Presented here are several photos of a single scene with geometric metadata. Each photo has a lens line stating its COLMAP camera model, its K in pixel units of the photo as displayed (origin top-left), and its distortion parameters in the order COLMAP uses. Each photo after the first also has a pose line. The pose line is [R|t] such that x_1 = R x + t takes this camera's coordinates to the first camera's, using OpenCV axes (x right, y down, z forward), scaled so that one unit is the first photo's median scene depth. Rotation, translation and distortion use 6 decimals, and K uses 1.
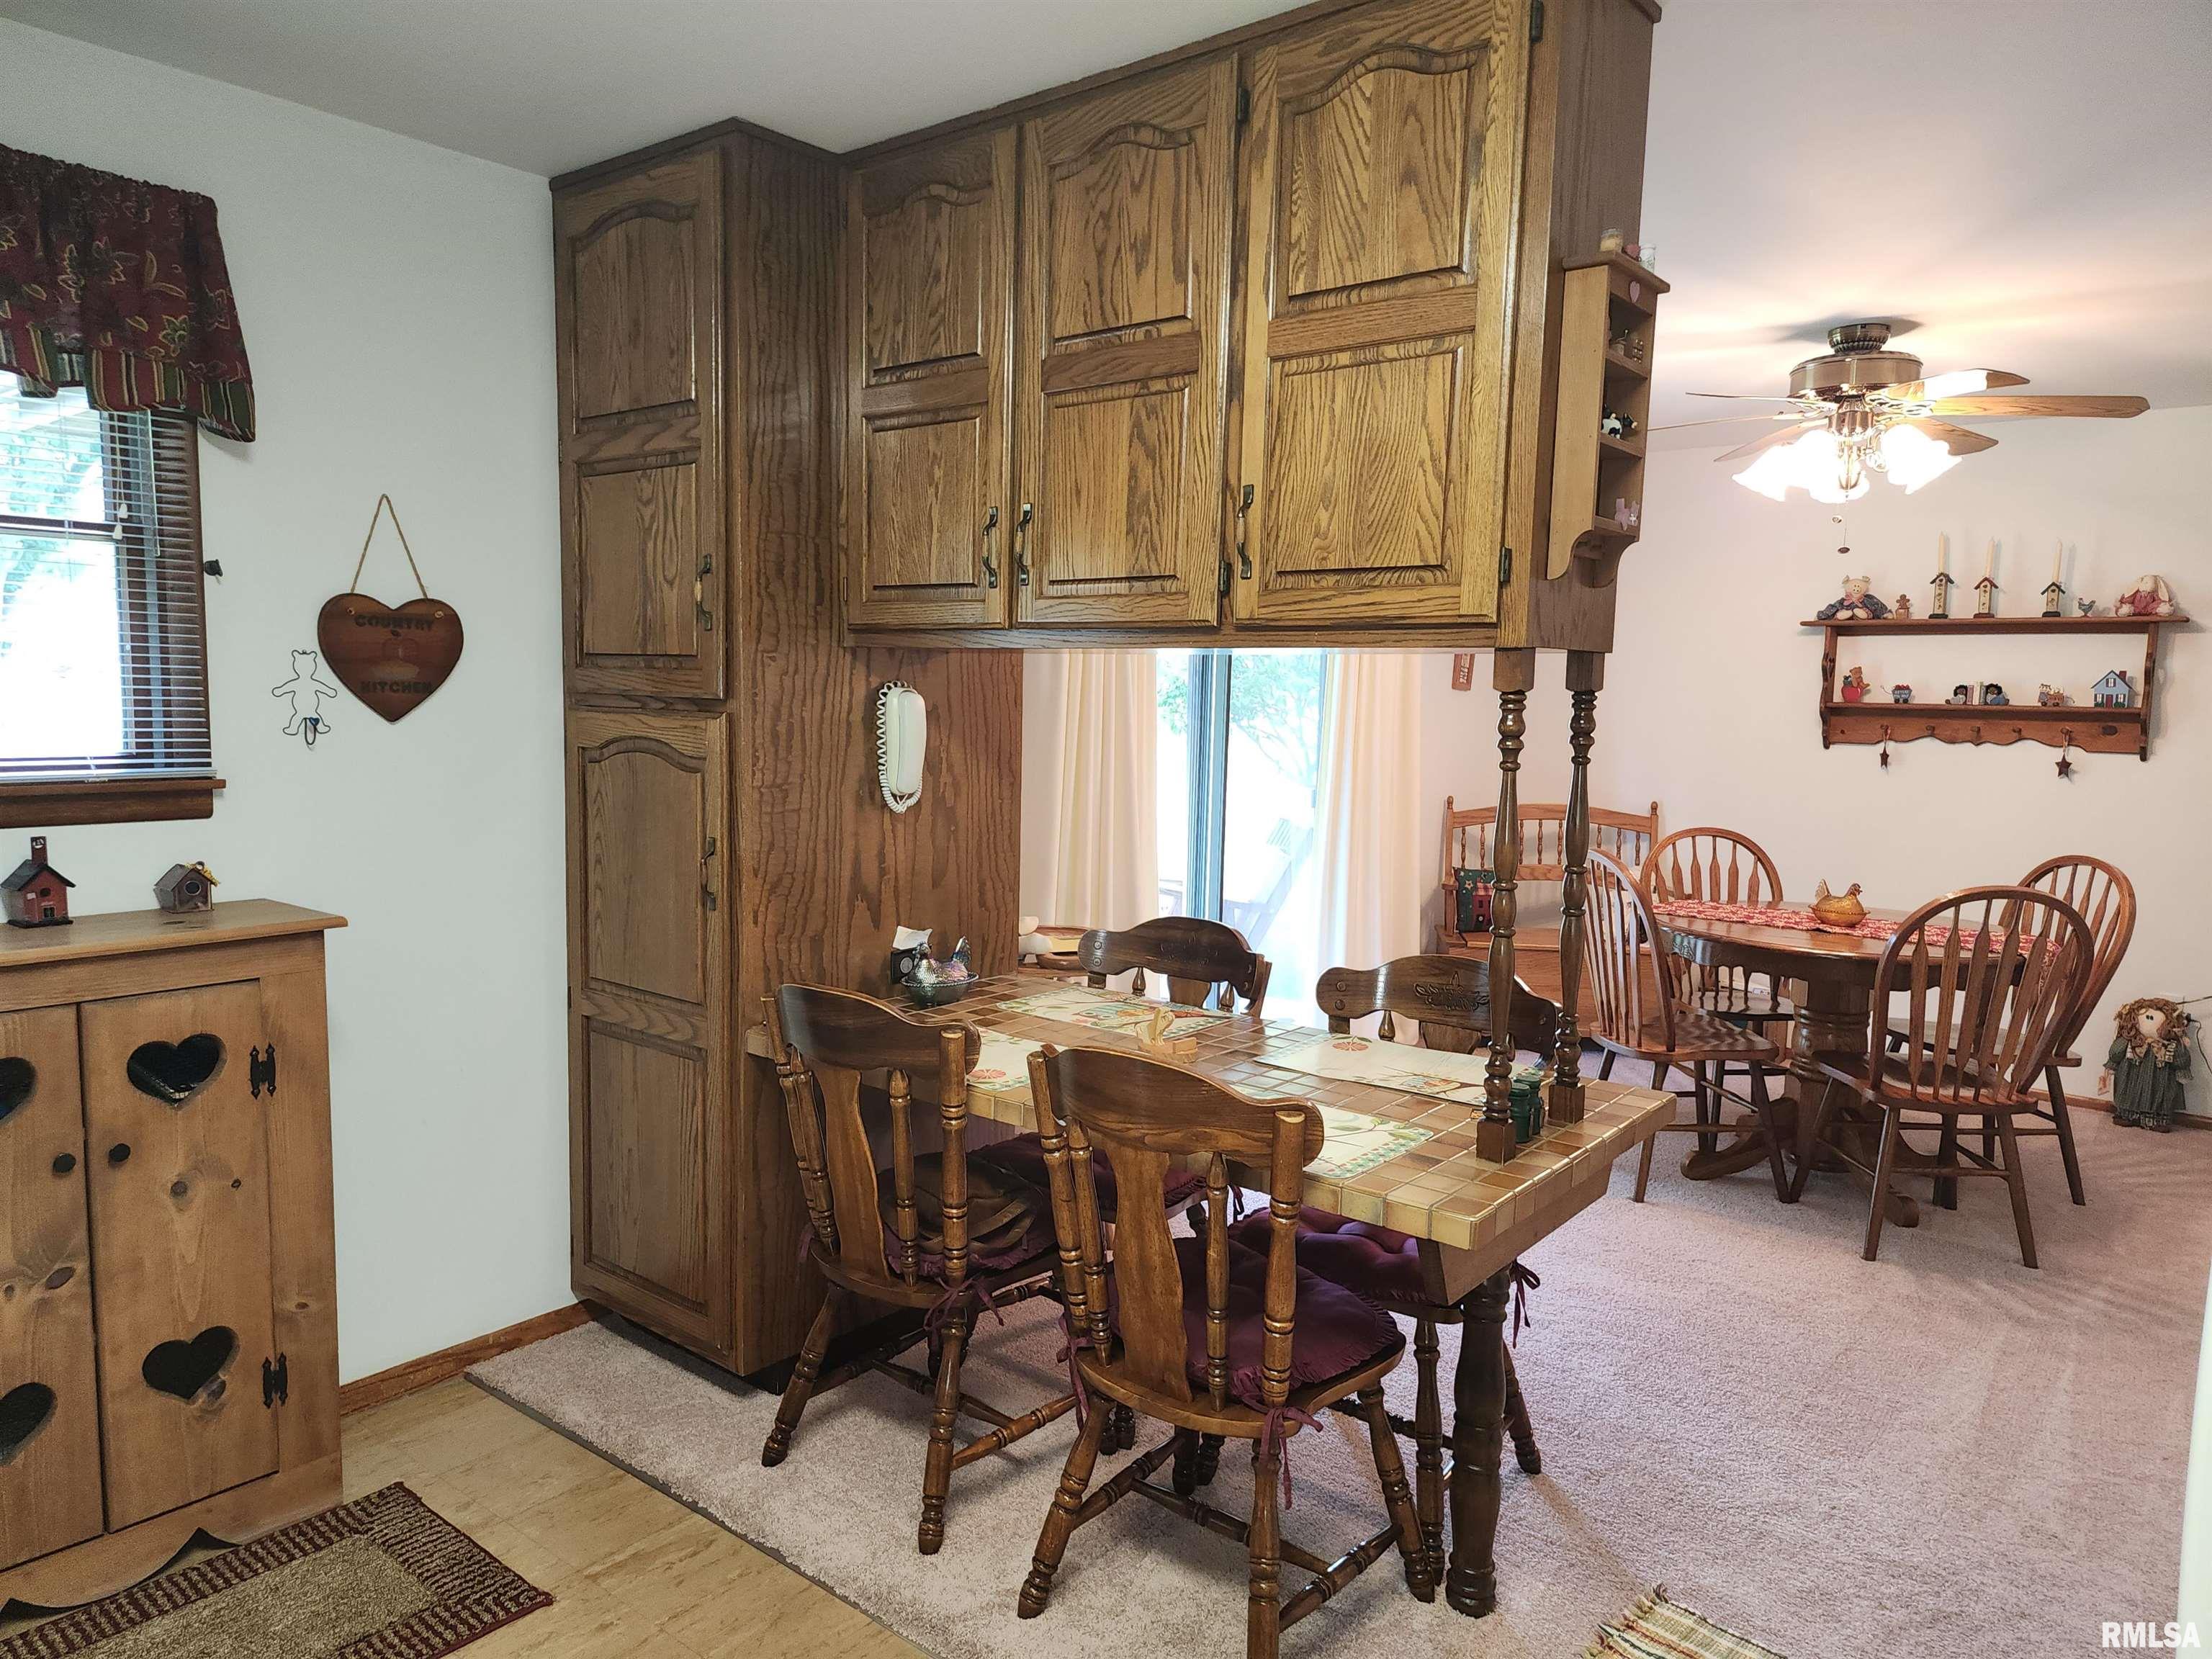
lens RADIAL K [[1469.1, 0, 1106.0], [0, 1469.1, 829.5], [0, 0, 1]] dist [0.075569, -0.062464]
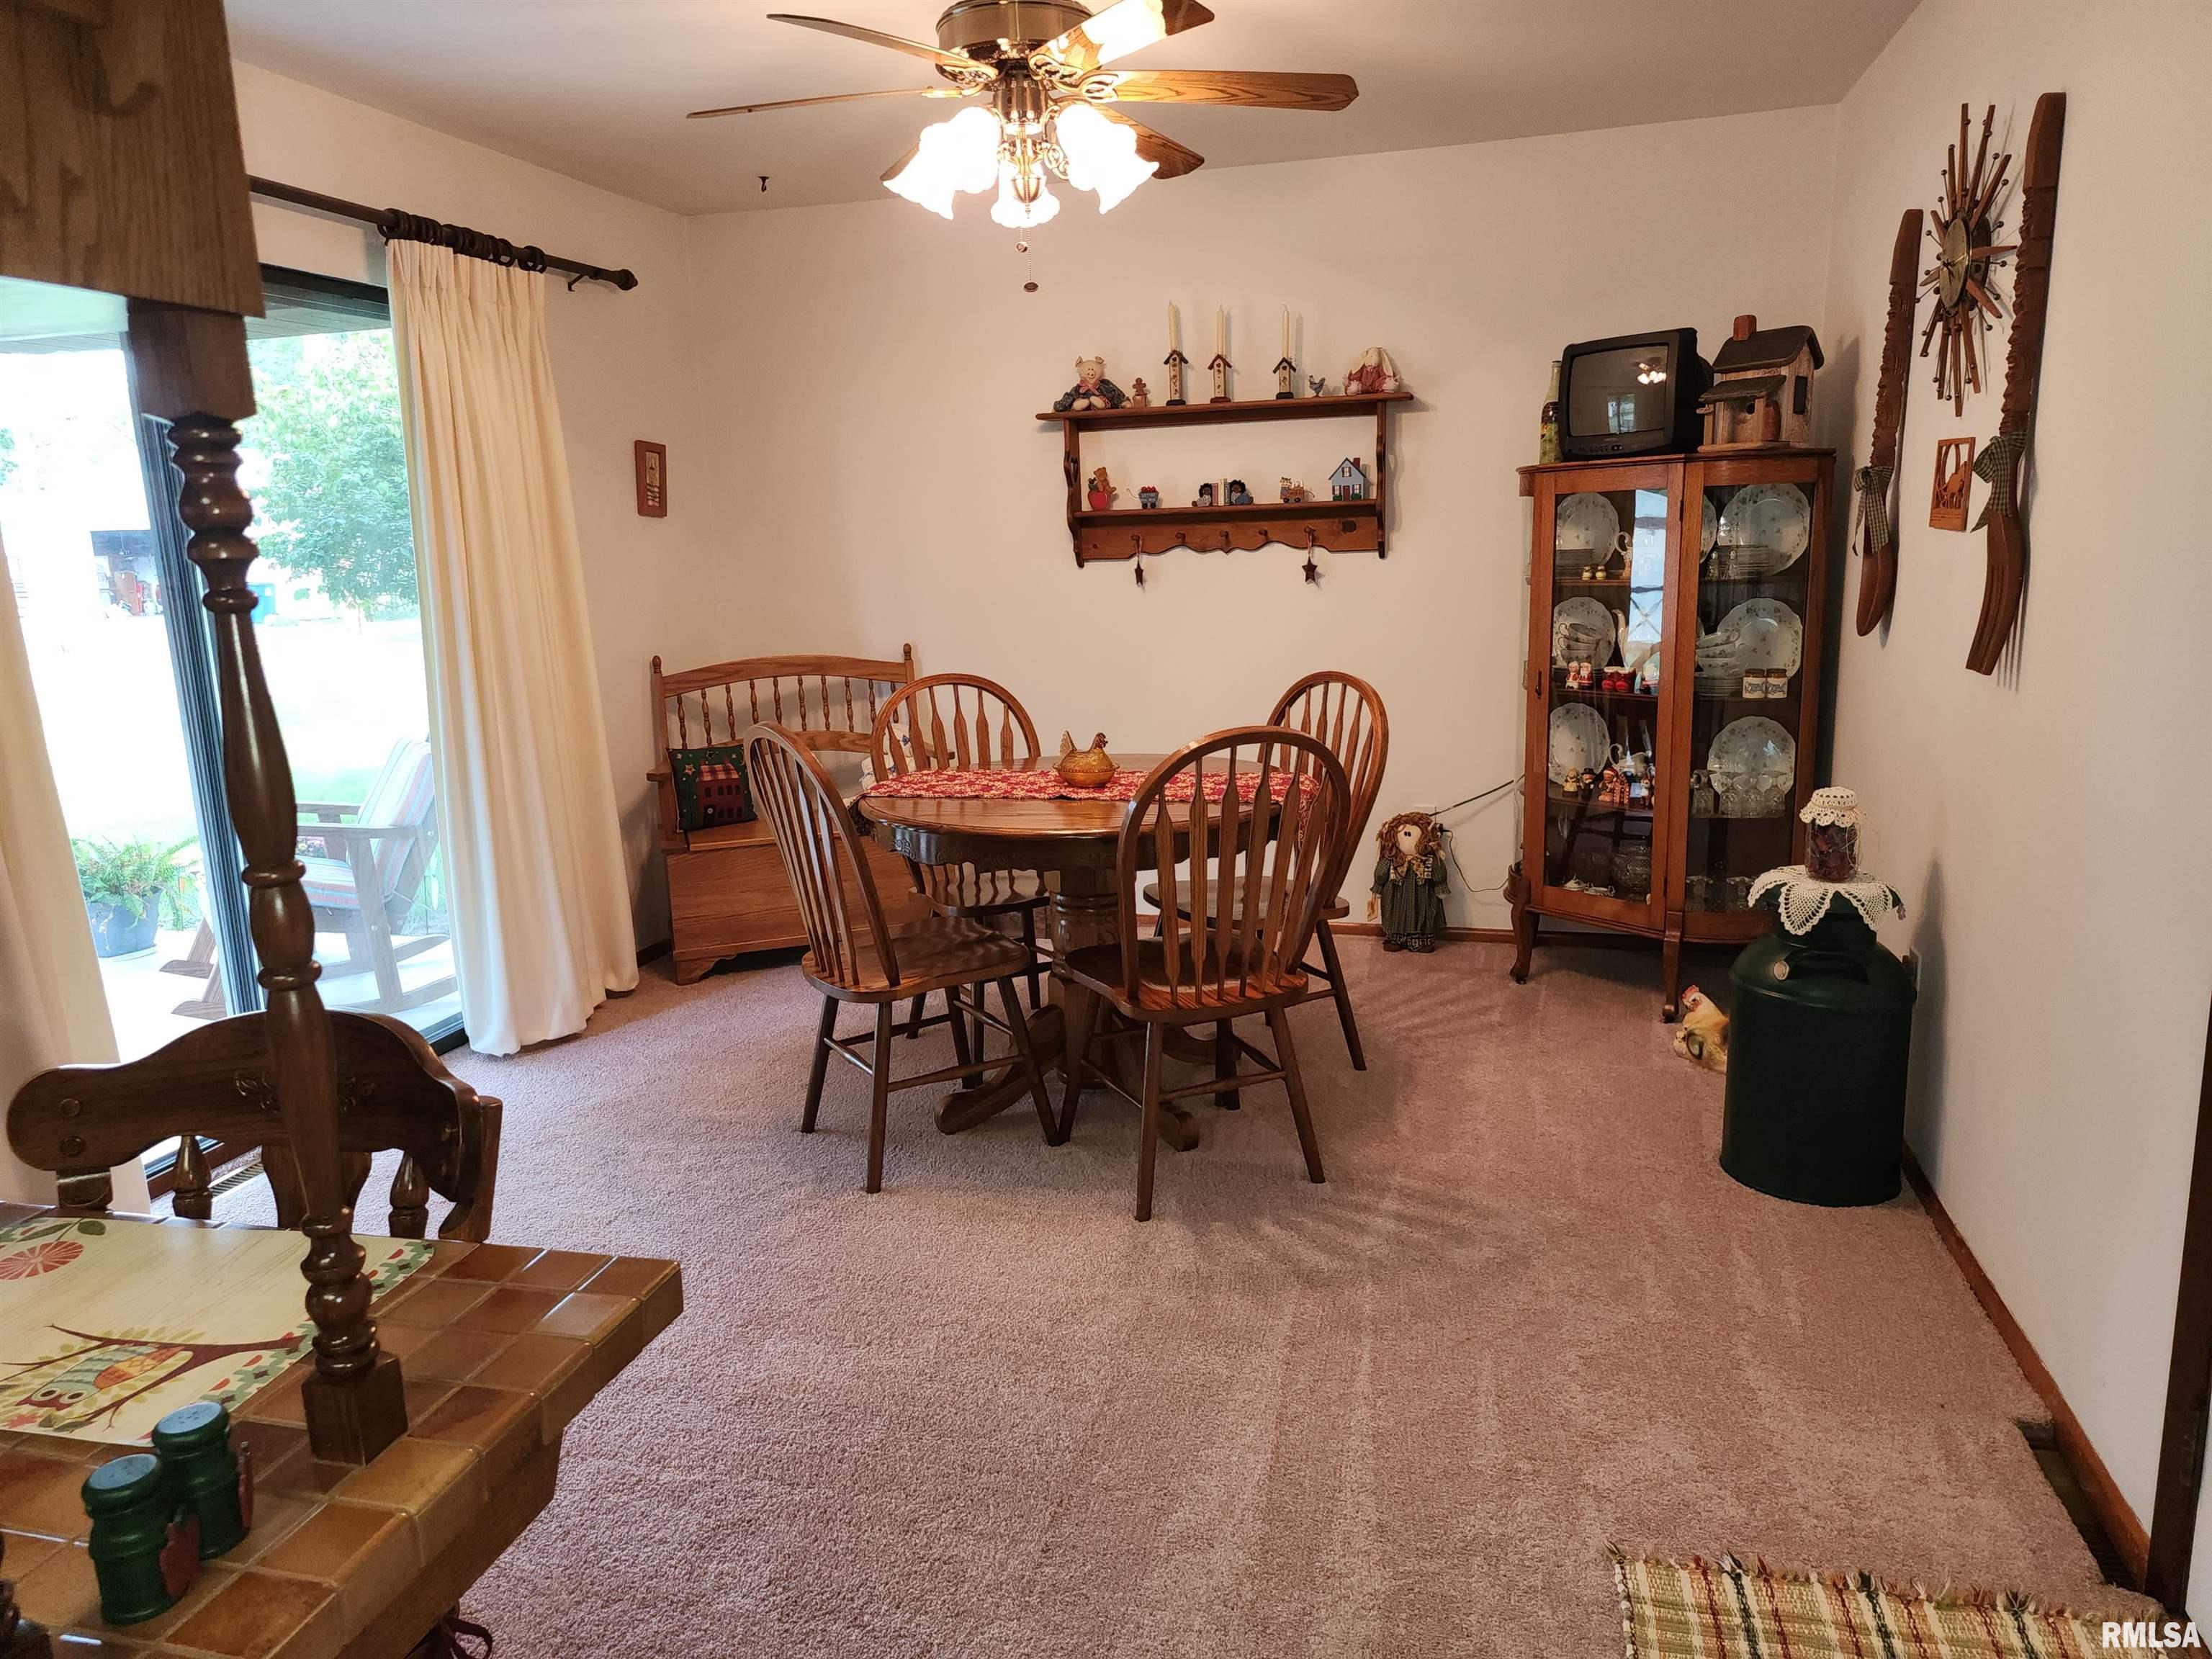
lens RADIAL K [[1681.3, 0, 1106.0], [0, 1681.3, 829.5], [0, 0, 1]] dist [0.225329, -0.596973]
pose [[0.900035, -0.127573, 0.416728, 0.087561], [0.093105, 0.990407, 0.102110, -0.002957], [-0.425756, -0.053104, 0.903278, 0.128752]]
